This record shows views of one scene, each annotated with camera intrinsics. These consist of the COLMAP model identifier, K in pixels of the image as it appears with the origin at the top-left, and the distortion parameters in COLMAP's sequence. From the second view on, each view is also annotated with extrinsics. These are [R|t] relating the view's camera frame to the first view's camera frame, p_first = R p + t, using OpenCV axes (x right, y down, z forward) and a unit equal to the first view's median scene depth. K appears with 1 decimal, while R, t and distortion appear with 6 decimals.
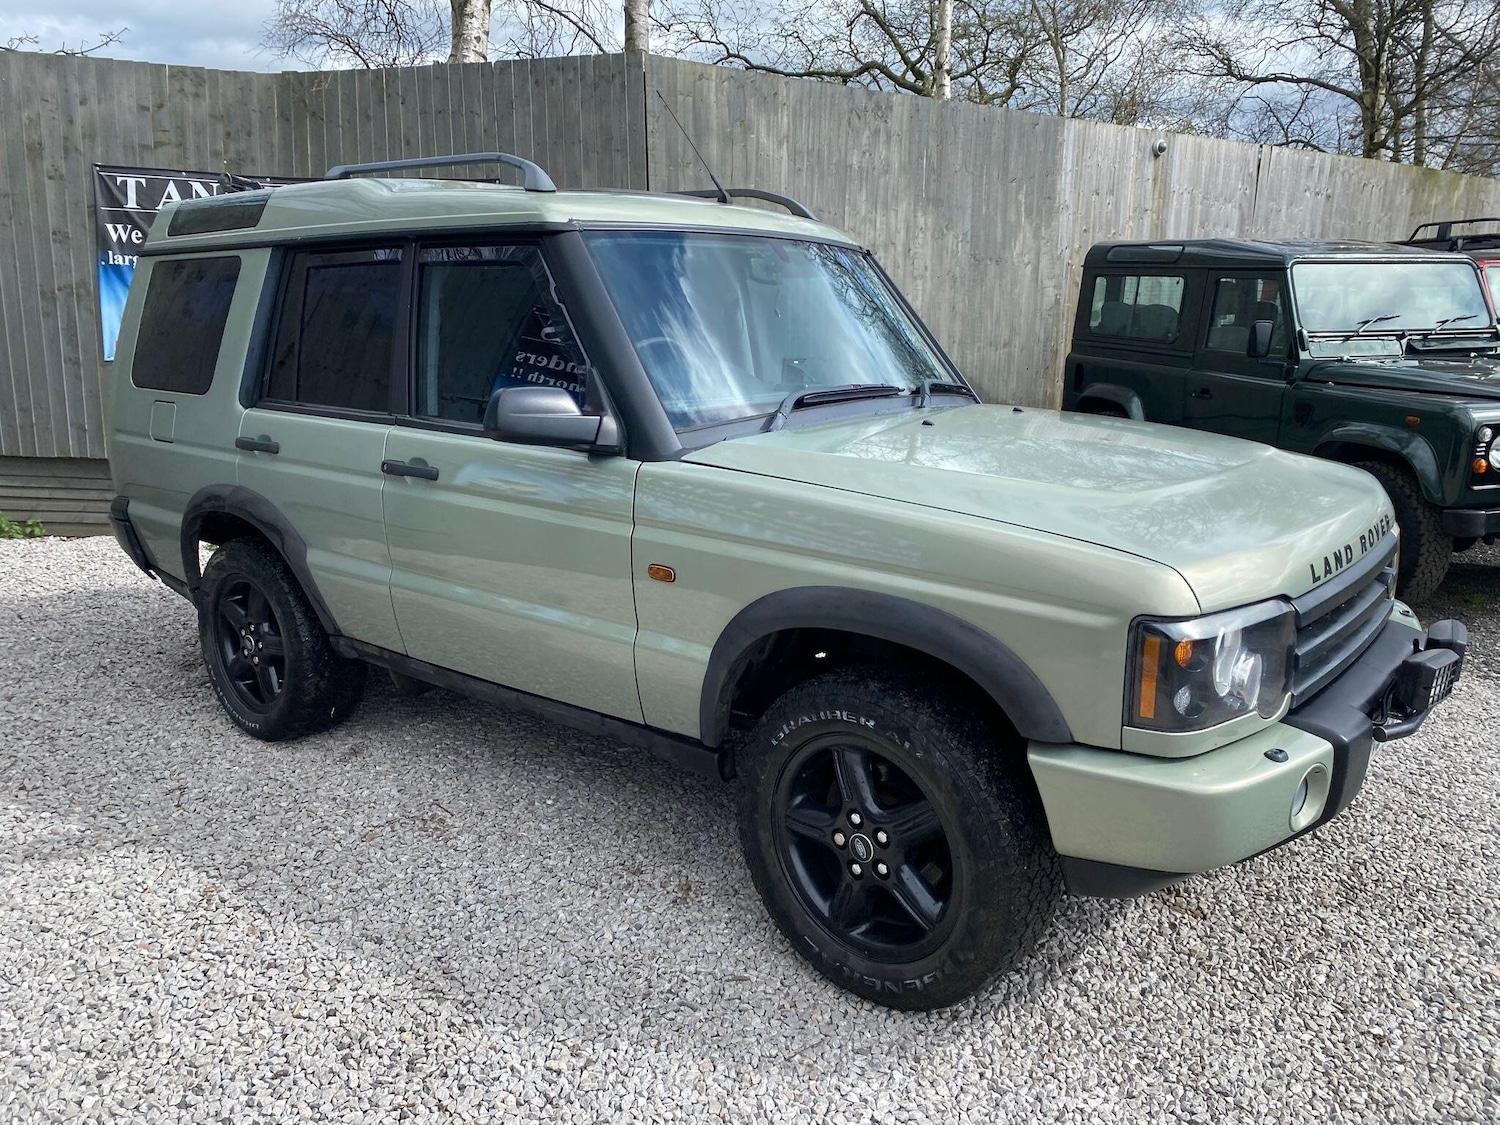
lens RADIAL K [[1247.4, 0, 737.6], [0, 1247.4, 566.9], [0, 0, 1]] dist [0.008313, 0.004424]
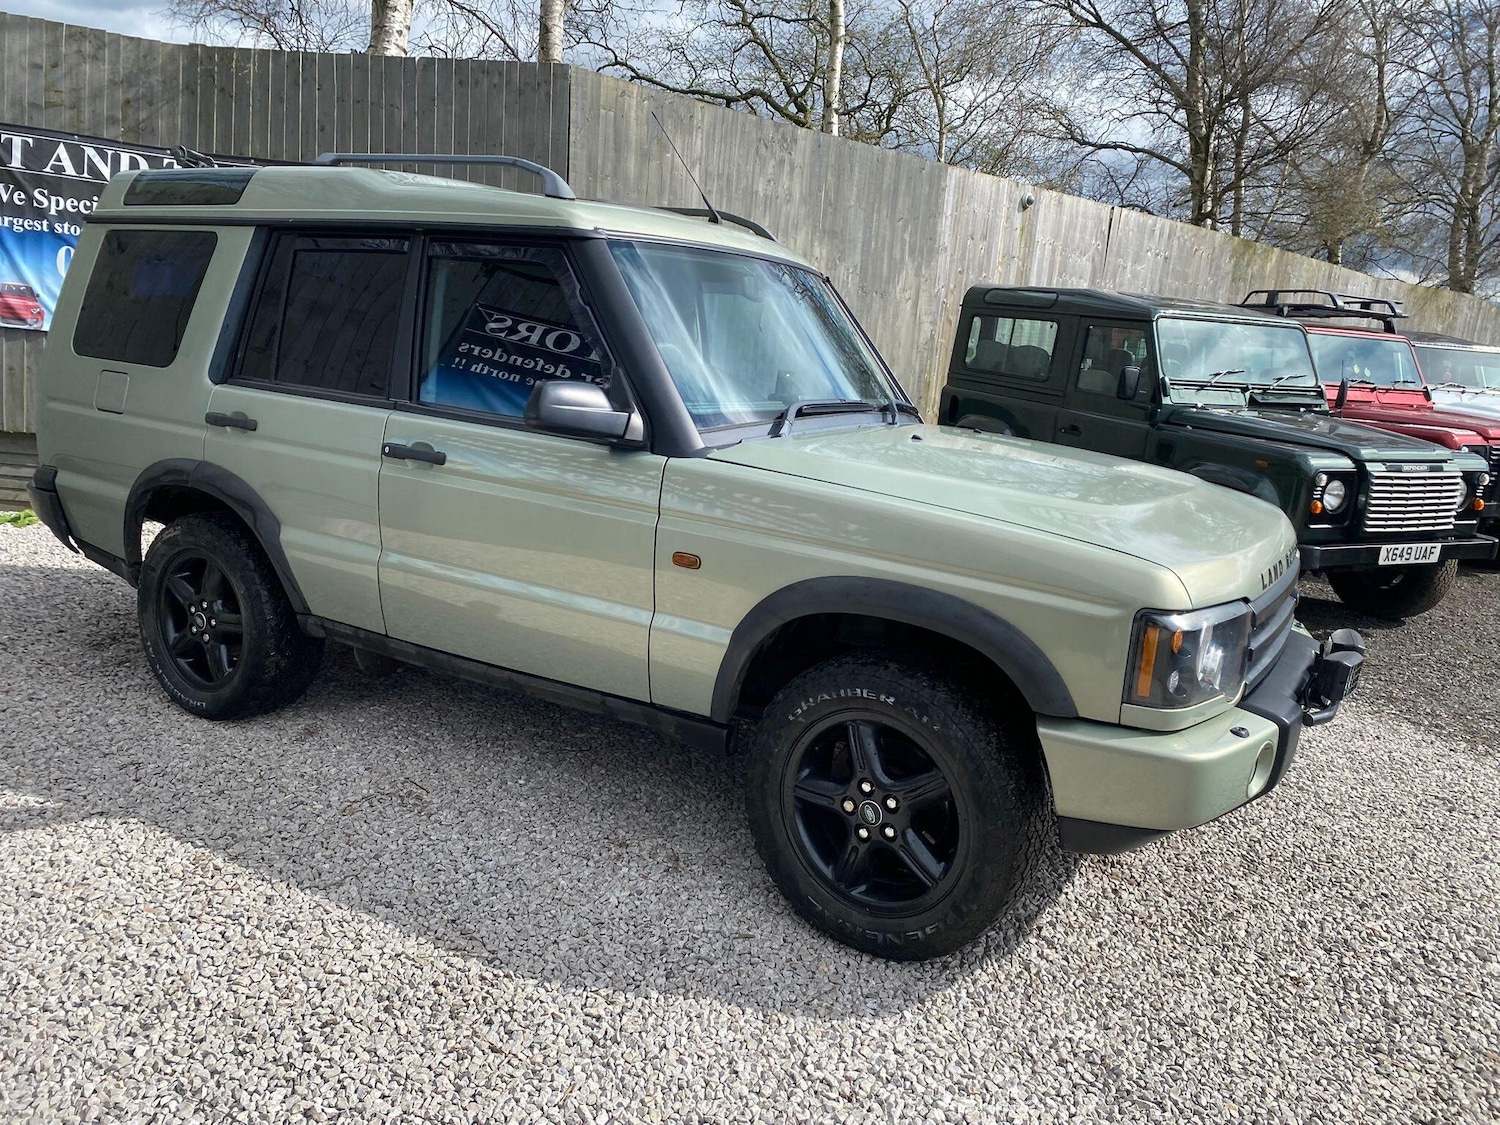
lens RADIAL K [[1256.3, 0, 750.0], [0, 1256.3, 562.5], [0, 0, 1]] dist [0.010564, -0.000901]
pose [[0.986104, 0.043320, 0.160382, -0.127257], [-0.040376, 0.998952, -0.021575, 0.019830], [-0.161148, 0.014799, 0.986819, -0.057653]]
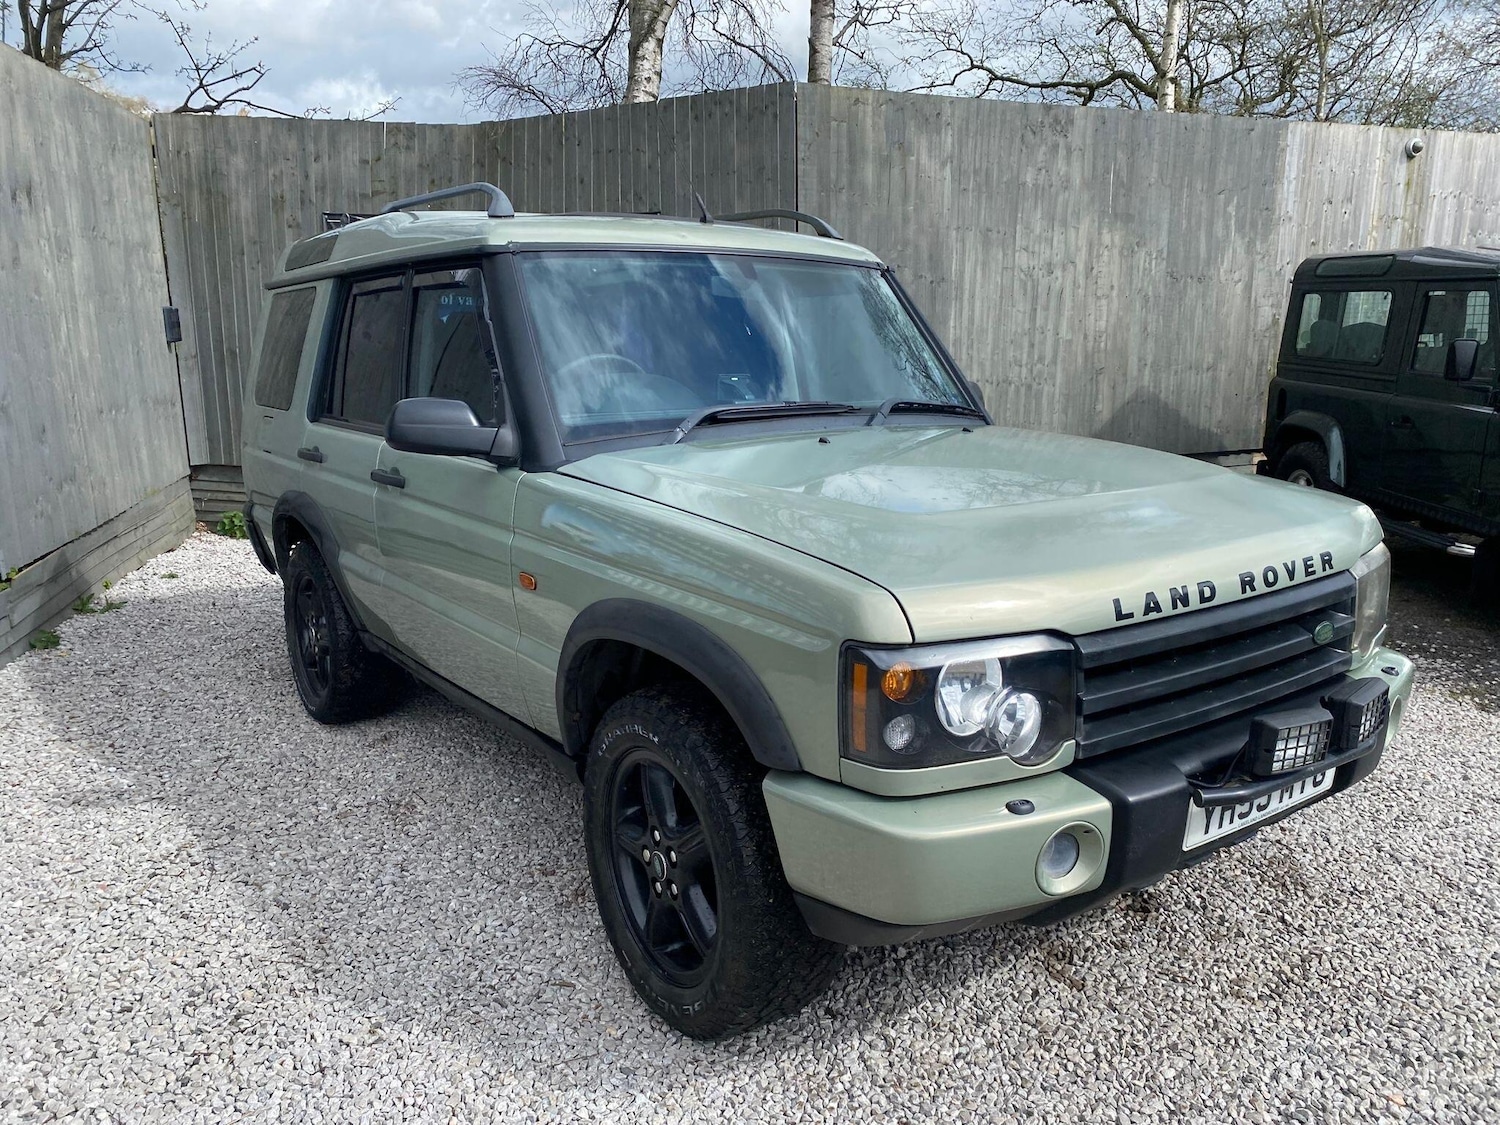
lens RADIAL K [[1232.6, 0, 723.1], [0, 1232.6, 572.1], [0, 0, 1]] dist [0.006409, -0.000610]
pose [[0.959546, 0.042712, -0.278292, 0.266918], [-0.047734, 0.998796, -0.011292, 0.001310], [0.277475, 0.024120, 0.960430, 0.047846]]
